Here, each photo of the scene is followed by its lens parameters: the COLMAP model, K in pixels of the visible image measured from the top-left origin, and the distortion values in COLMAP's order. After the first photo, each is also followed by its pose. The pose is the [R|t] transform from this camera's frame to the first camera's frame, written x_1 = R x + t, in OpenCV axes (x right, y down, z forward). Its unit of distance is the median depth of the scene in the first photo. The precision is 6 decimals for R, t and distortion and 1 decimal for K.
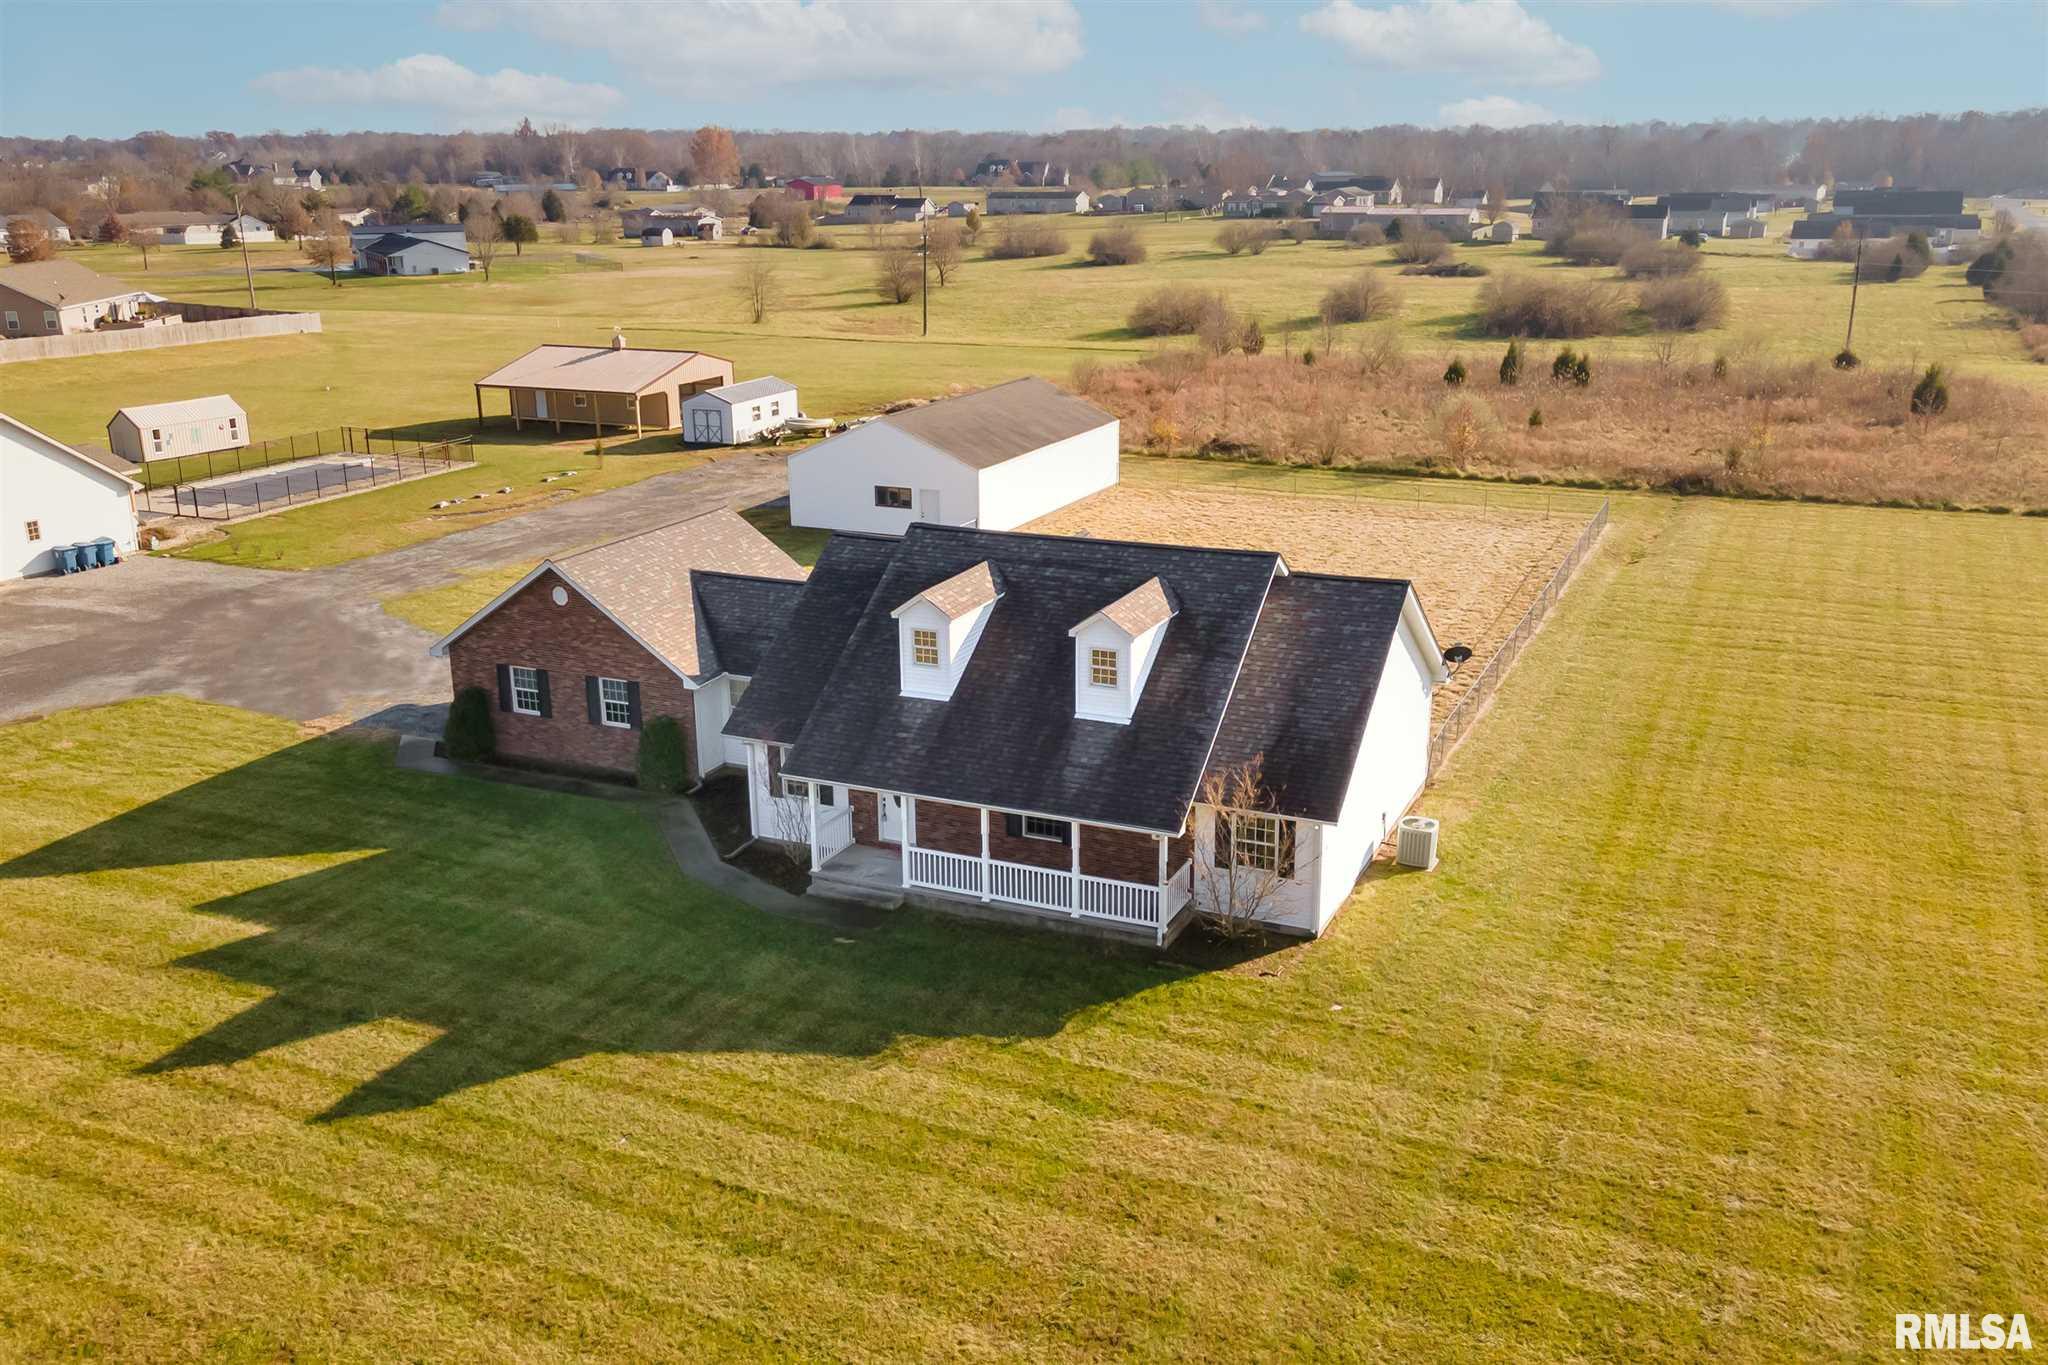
lens RADIAL K [[1815.9, 0, 1041.9], [0, 1815.9, 663.9], [0, 0, 1]] dist [0.010512, -0.008372]
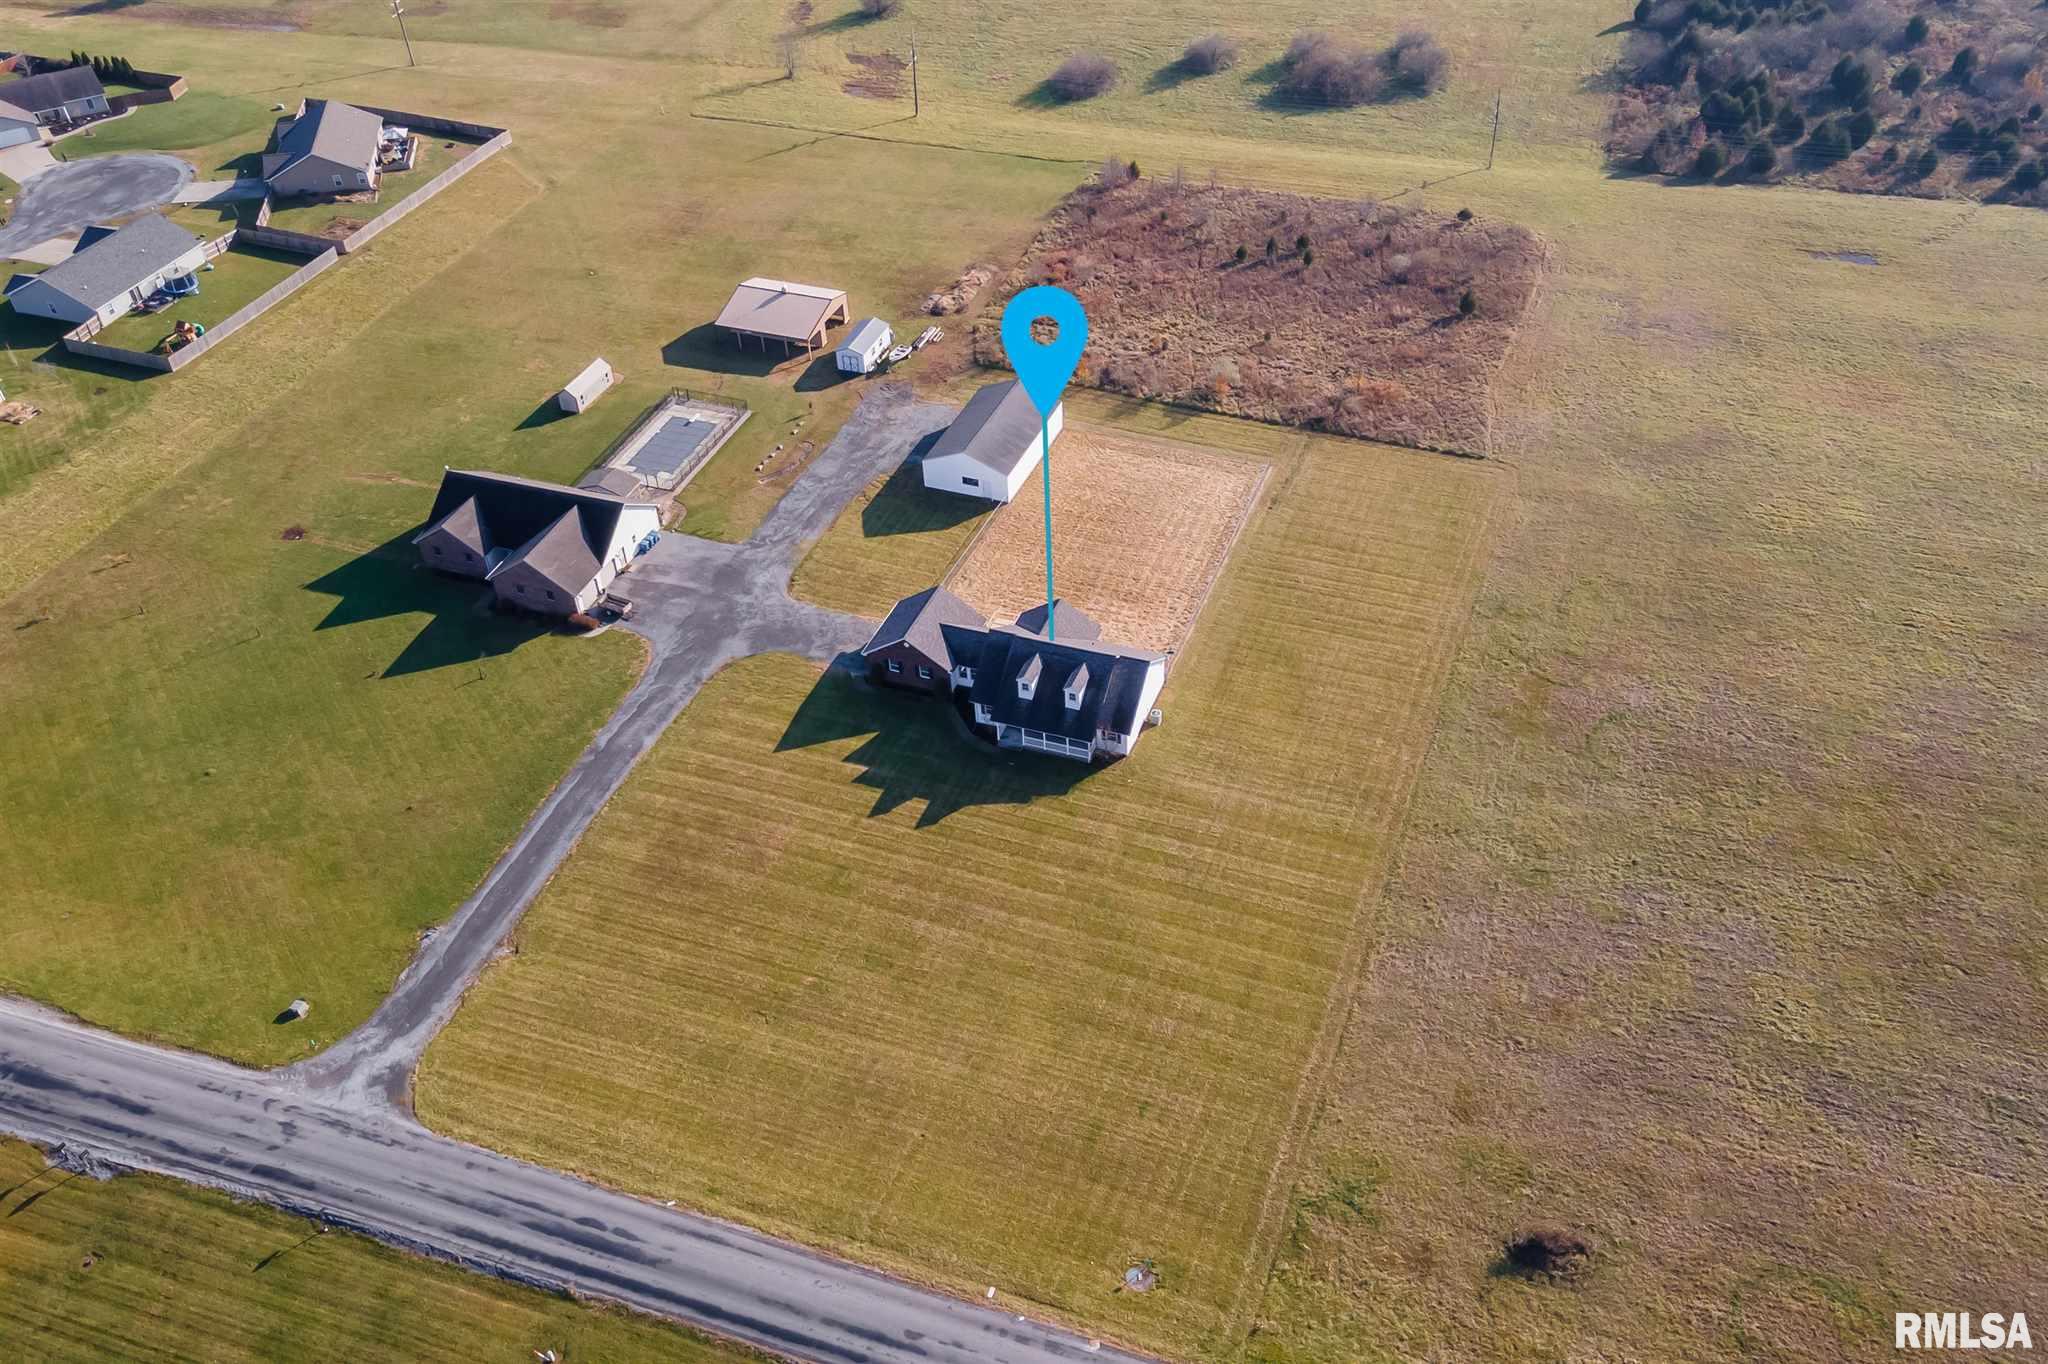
lens RADIAL K [[1815.9, 0, 1040.1], [0, 1815.9, 688.1], [0, 0, 1]] dist [0.010512, -0.008372]
pose [[0.997677, -0.064750, 0.021173, -0.122967], [0.050875, 0.914869, 0.400533, -1.668213], [-0.045305, -0.398525, 0.916038, -2.730563]]
